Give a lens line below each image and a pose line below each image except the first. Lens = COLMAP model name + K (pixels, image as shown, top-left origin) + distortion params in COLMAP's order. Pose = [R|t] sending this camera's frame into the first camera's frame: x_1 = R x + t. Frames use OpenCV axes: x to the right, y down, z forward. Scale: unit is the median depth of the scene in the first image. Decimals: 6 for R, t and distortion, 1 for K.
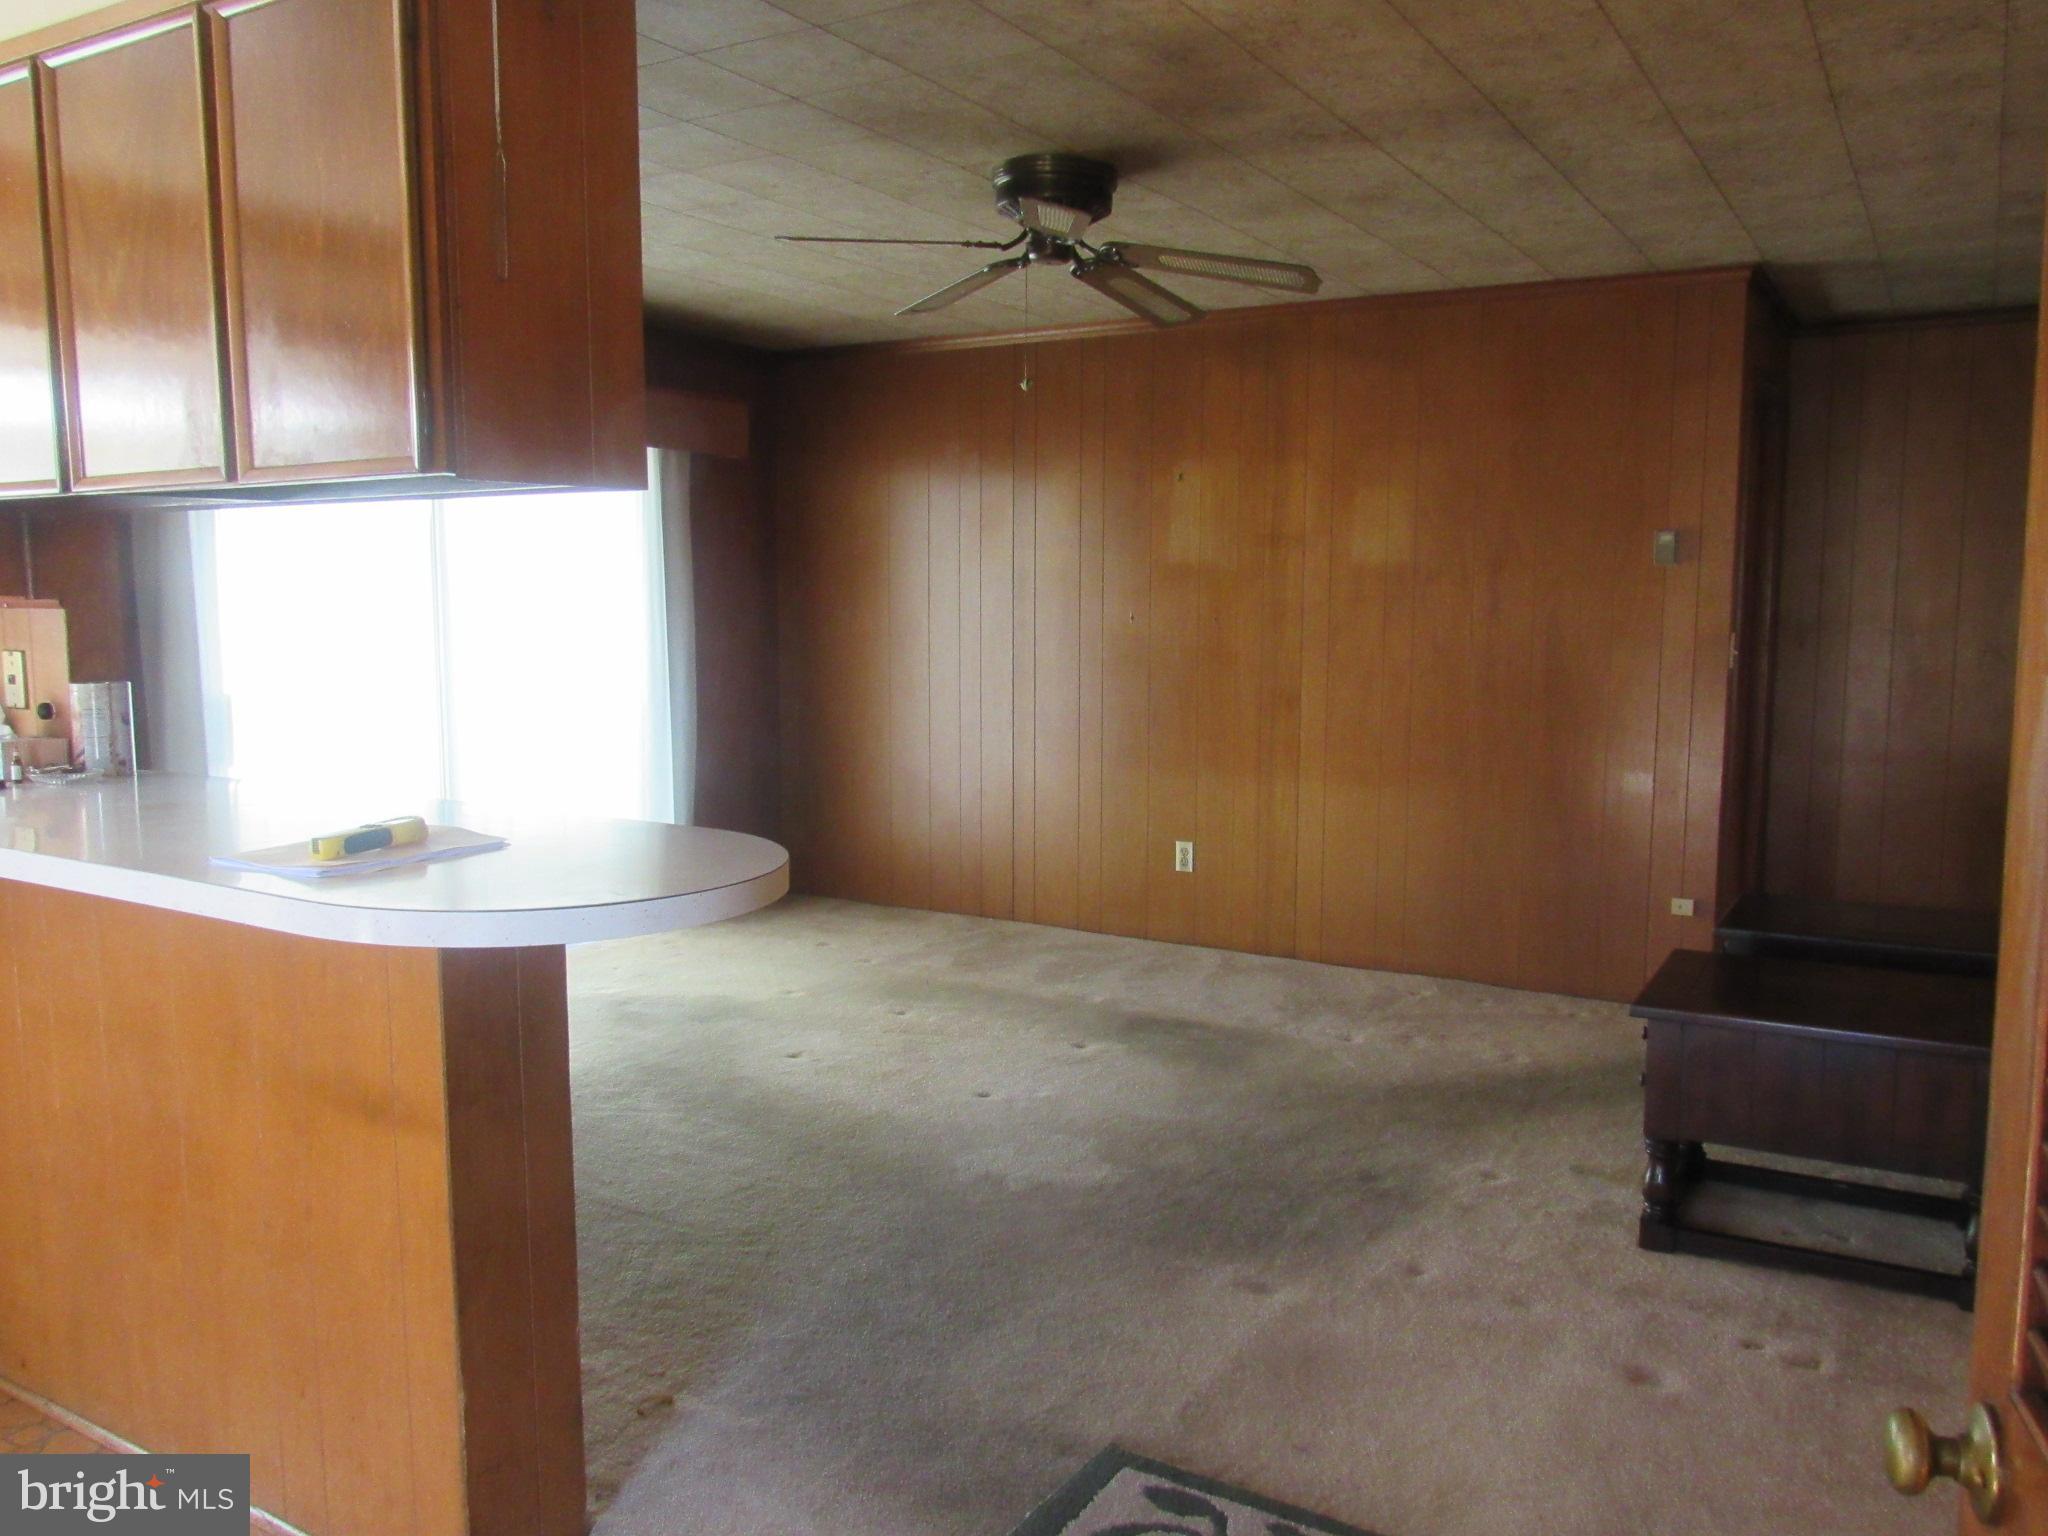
lens RADIAL K [[1583.5, 0, 1015.0], [0, 1583.5, 780.8], [0, 0, 1]] dist [-0.016972, -0.001751]
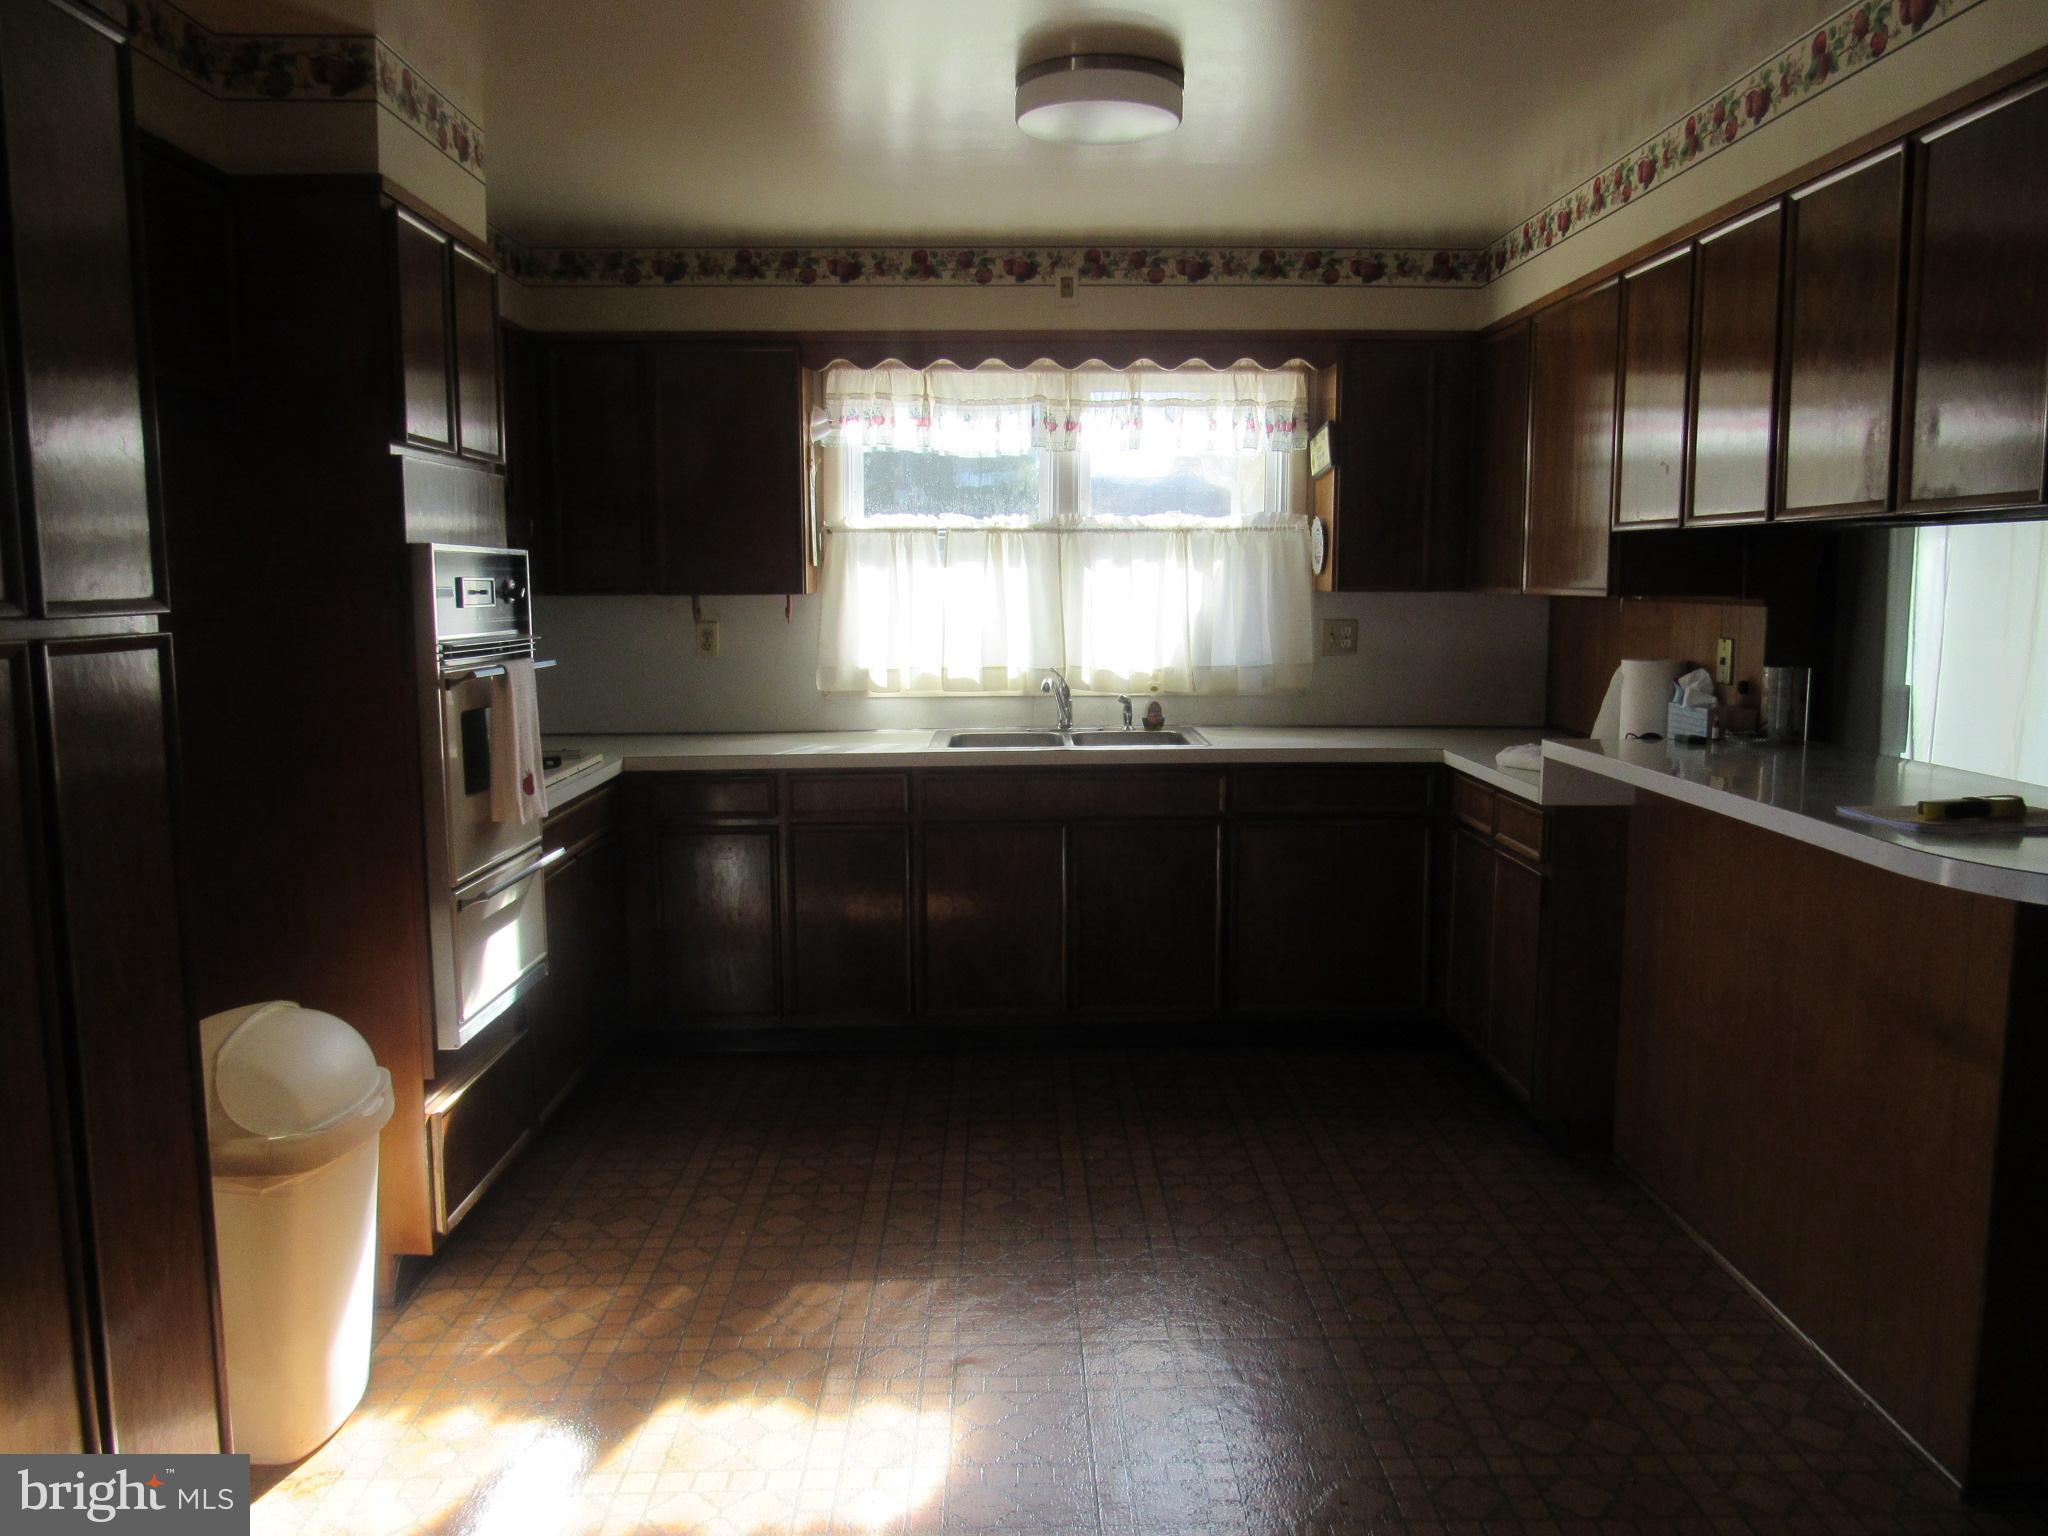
lens RADIAL K [[1583.5, 0, 1016.4], [0, 1583.5, 773.5], [0, 0, 1]] dist [-0.016972, -0.001751]
pose [[0.535360, 0.103658, -0.838239, 0.152452], [-0.101175, 0.993165, 0.058199, 0.010804], [0.838542, 0.053651, 0.542188, -0.190516]]
